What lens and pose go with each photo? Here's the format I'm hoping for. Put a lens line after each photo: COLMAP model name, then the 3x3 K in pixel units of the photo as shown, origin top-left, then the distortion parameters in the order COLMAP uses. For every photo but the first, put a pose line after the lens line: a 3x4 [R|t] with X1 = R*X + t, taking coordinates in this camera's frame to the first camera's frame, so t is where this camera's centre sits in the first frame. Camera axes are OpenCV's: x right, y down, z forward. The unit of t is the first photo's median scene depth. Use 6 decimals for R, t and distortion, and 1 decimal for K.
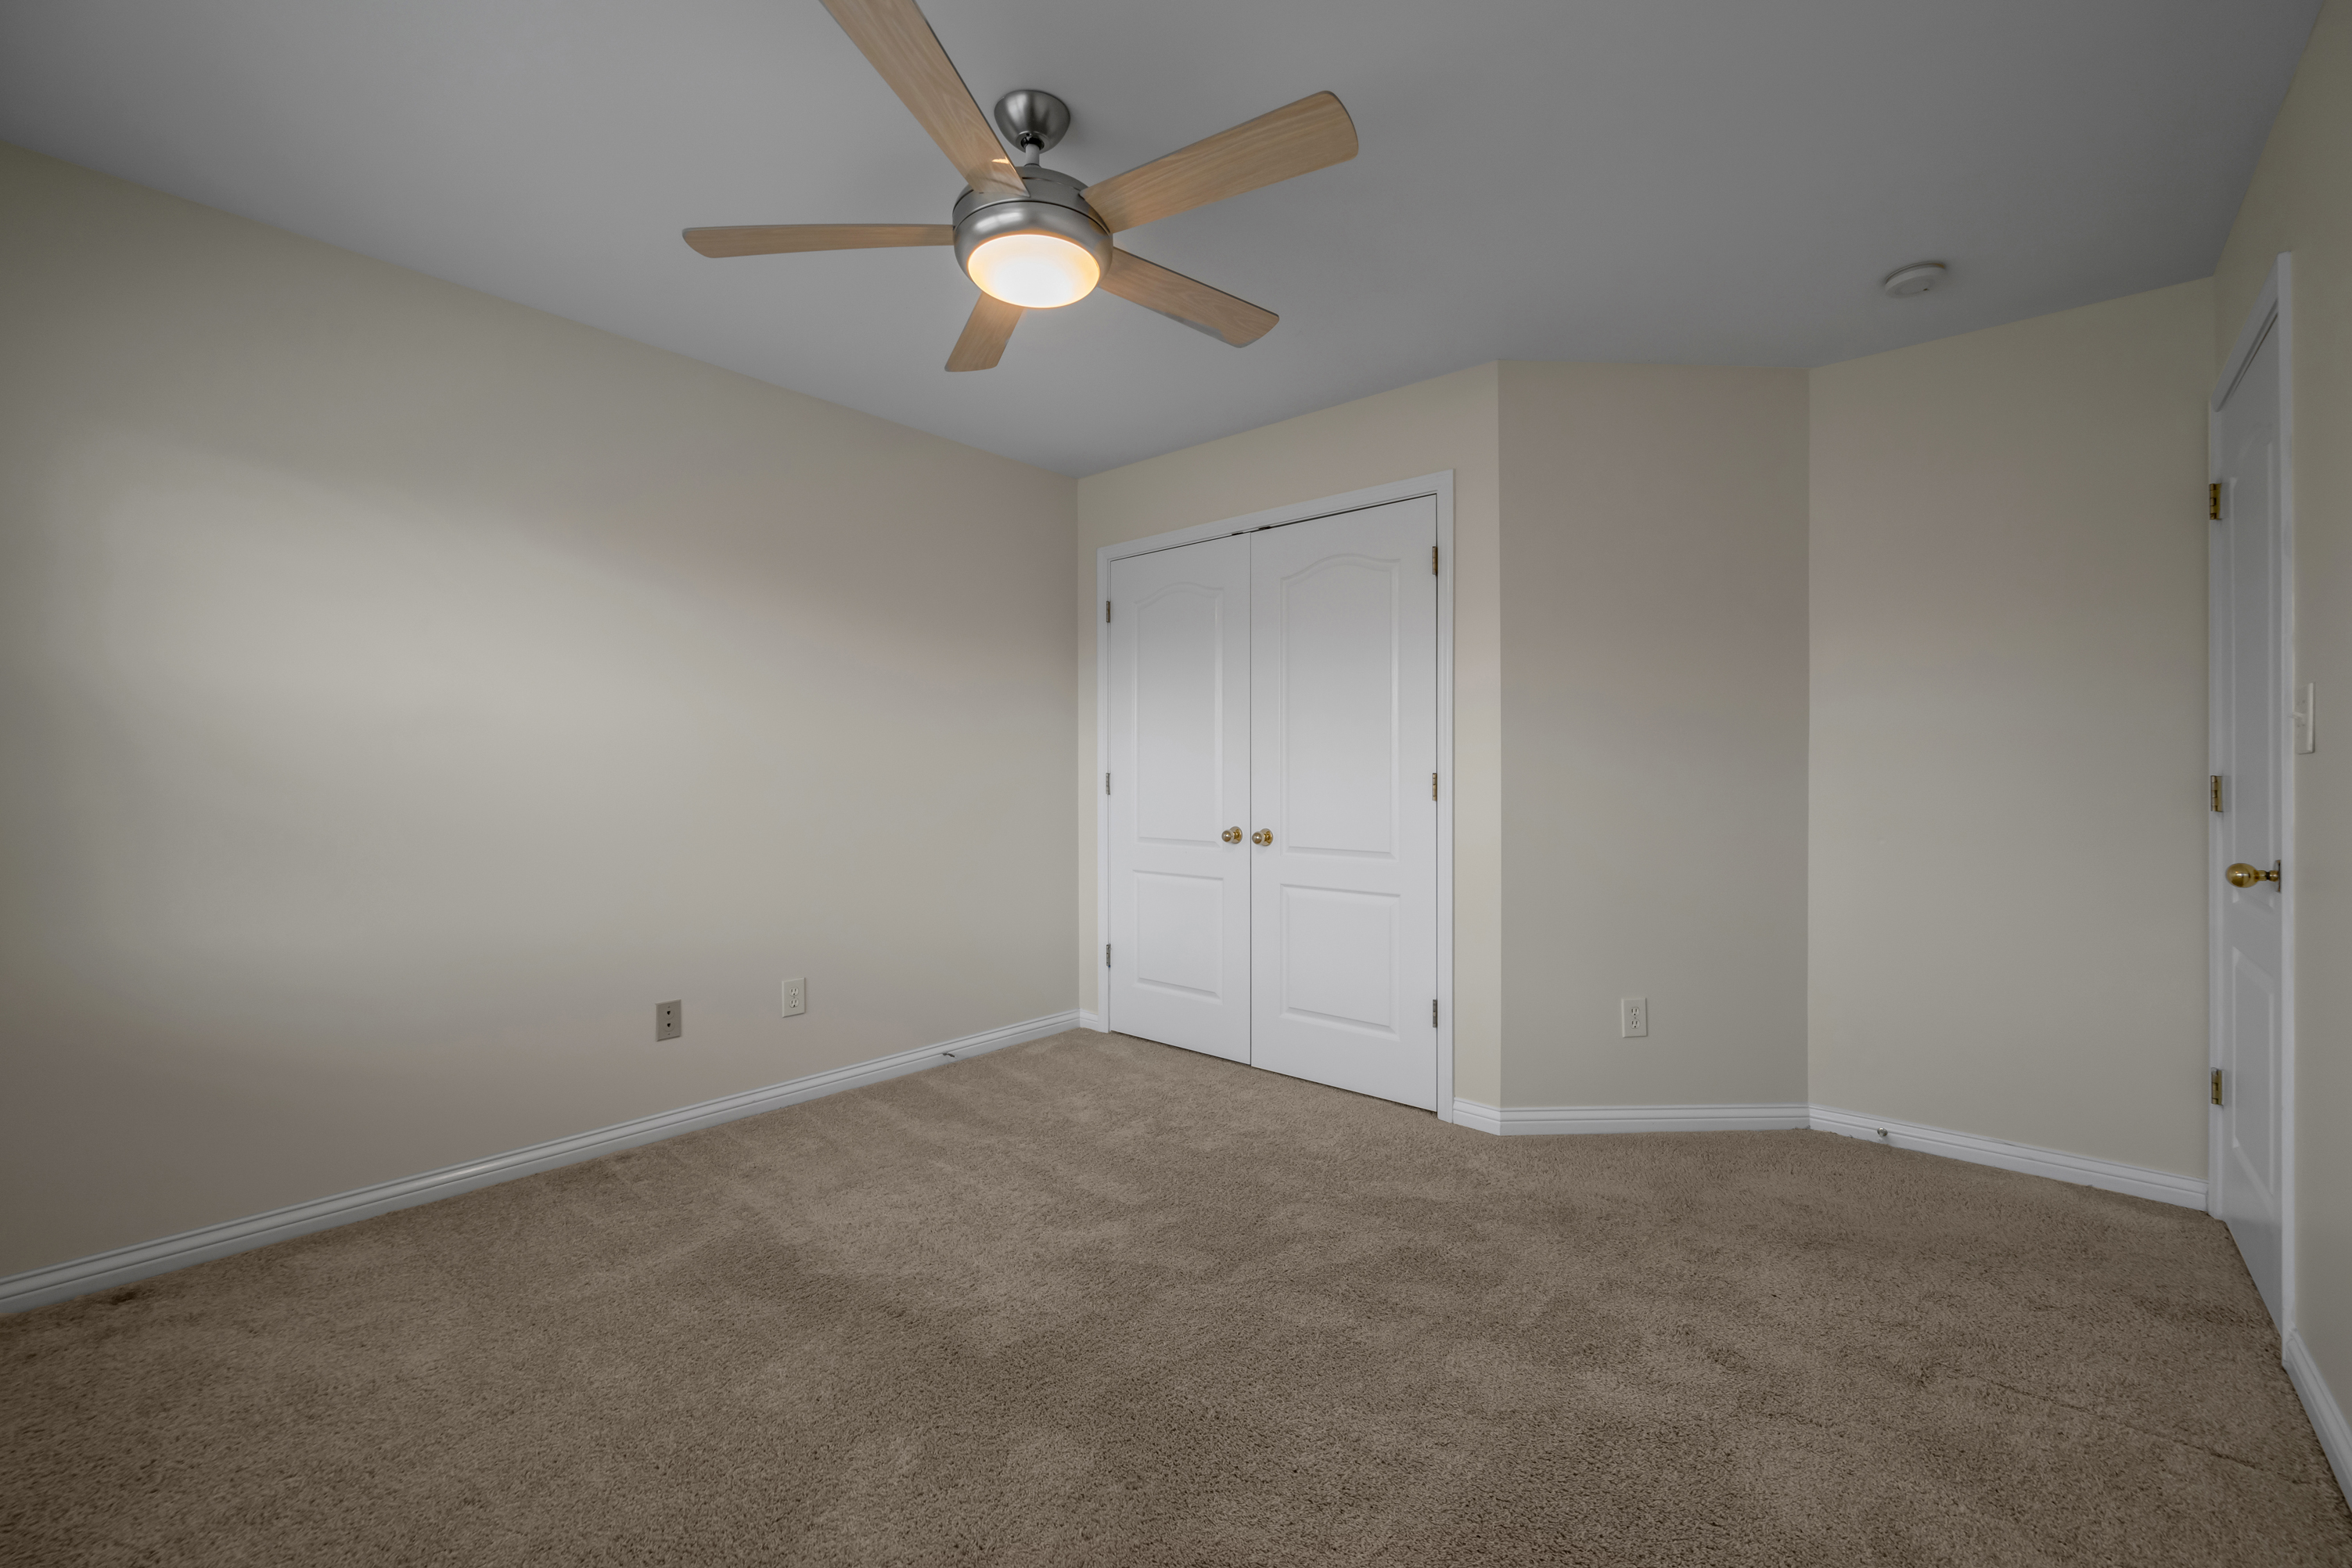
lens RADIAL K [[940.7, 0, 1176.0], [0, 940.7, 784.0], [0, 0, 1]] dist [-0.012296, -0.000019]
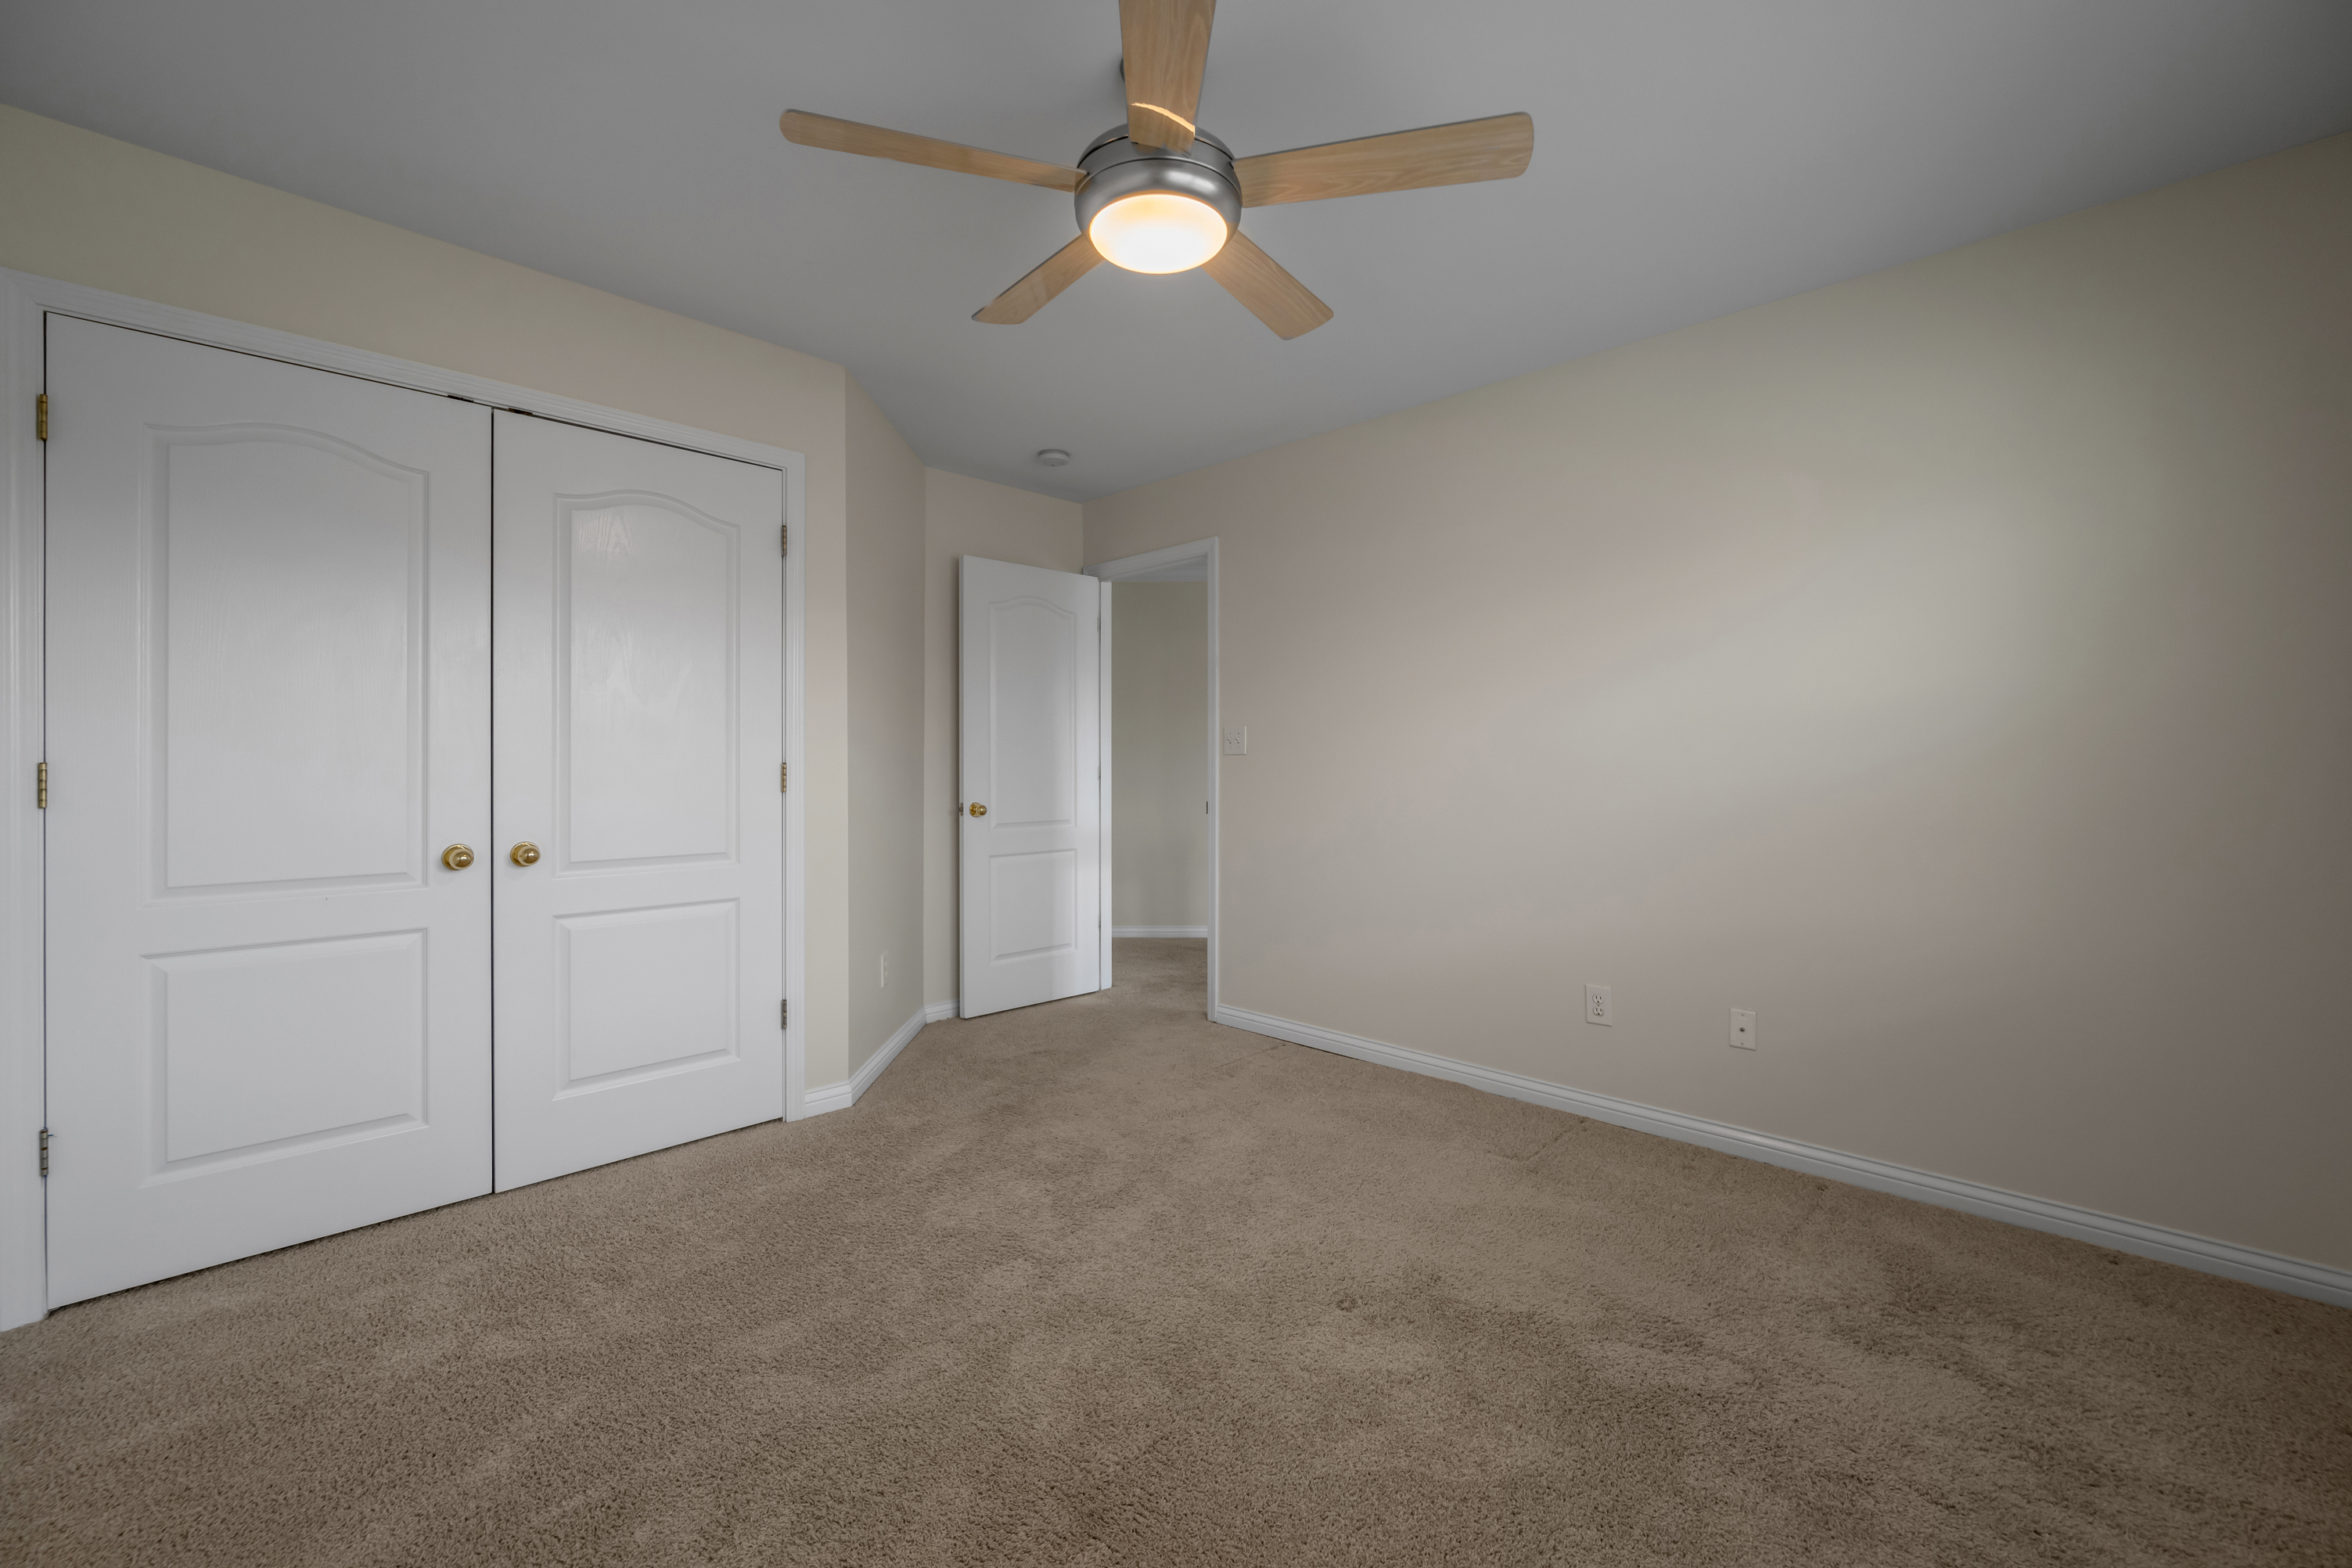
lens RADIAL K [[940.7, 0, 1176.0], [0, 940.7, 784.0], [0, 0, 1]] dist [-0.012296, -0.000019]
pose [[0.036233, -0.025004, 0.999031, -0.661712], [-0.007495, 0.999652, 0.025291, -0.019274], [-0.999315, -0.008404, 0.036033, 0.566989]]
